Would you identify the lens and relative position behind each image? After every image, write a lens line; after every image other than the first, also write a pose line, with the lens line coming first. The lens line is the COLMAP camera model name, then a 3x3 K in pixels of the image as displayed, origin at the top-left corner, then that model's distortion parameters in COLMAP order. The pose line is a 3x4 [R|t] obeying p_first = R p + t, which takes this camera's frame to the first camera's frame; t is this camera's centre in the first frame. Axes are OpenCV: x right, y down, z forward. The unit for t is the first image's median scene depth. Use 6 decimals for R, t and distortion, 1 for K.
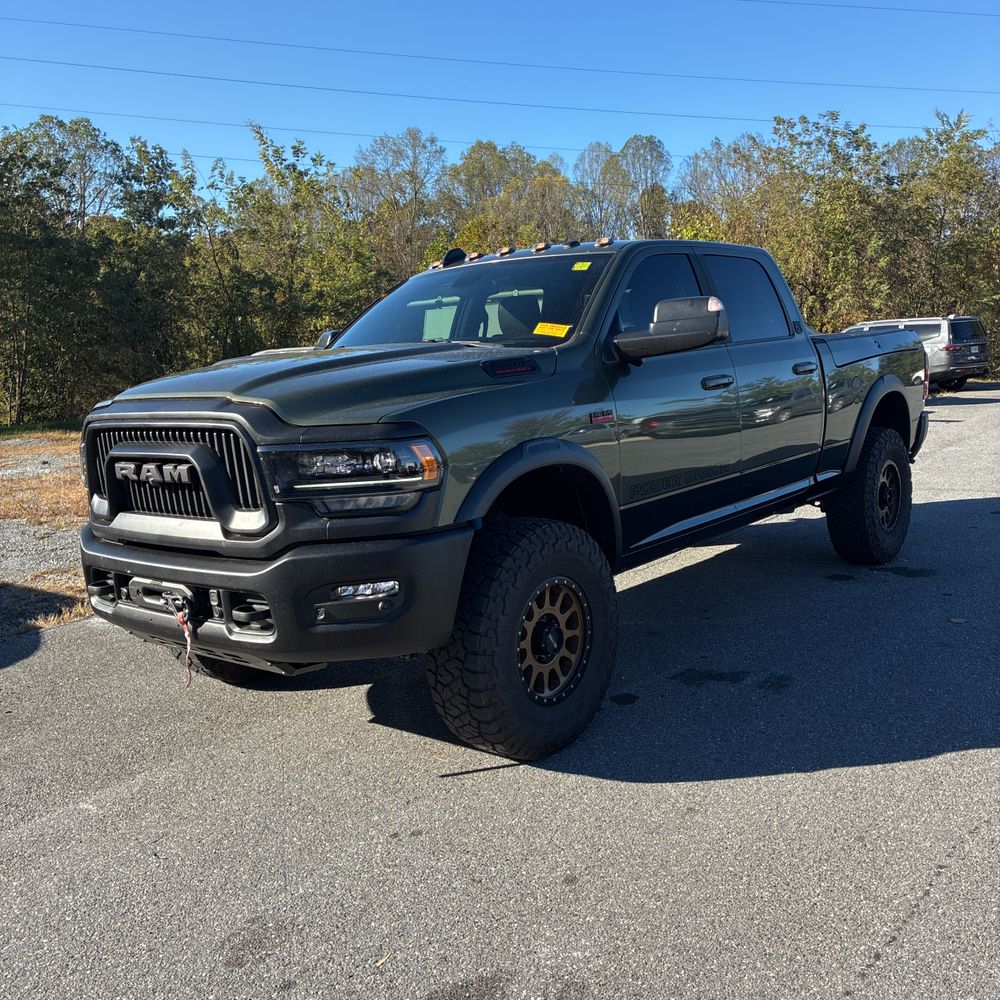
lens RADIAL K [[1019.5, 0, 497.1], [0, 1019.5, 485.4], [0, 0, 1]] dist [0.086721, -0.131656]
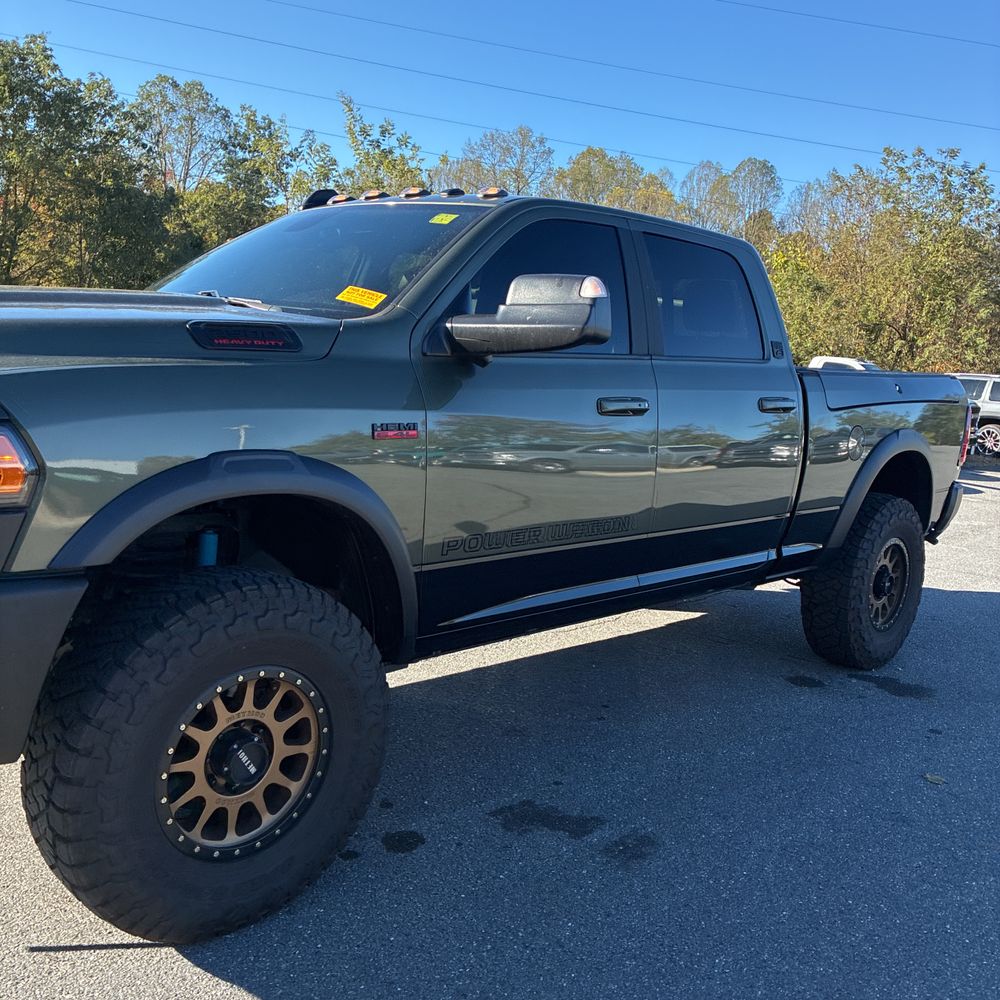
lens RADIAL K [[1018.9, 0, 484.5], [0, 1018.9, 485.8], [0, 0, 1]] dist [0.035333, -0.023641]
pose [[0.987815, 0.132982, -0.080857, 0.131773], [-0.133097, 0.991095, 0.003988, -0.025613], [0.080668, 0.006822, 0.996718, 0.204303]]
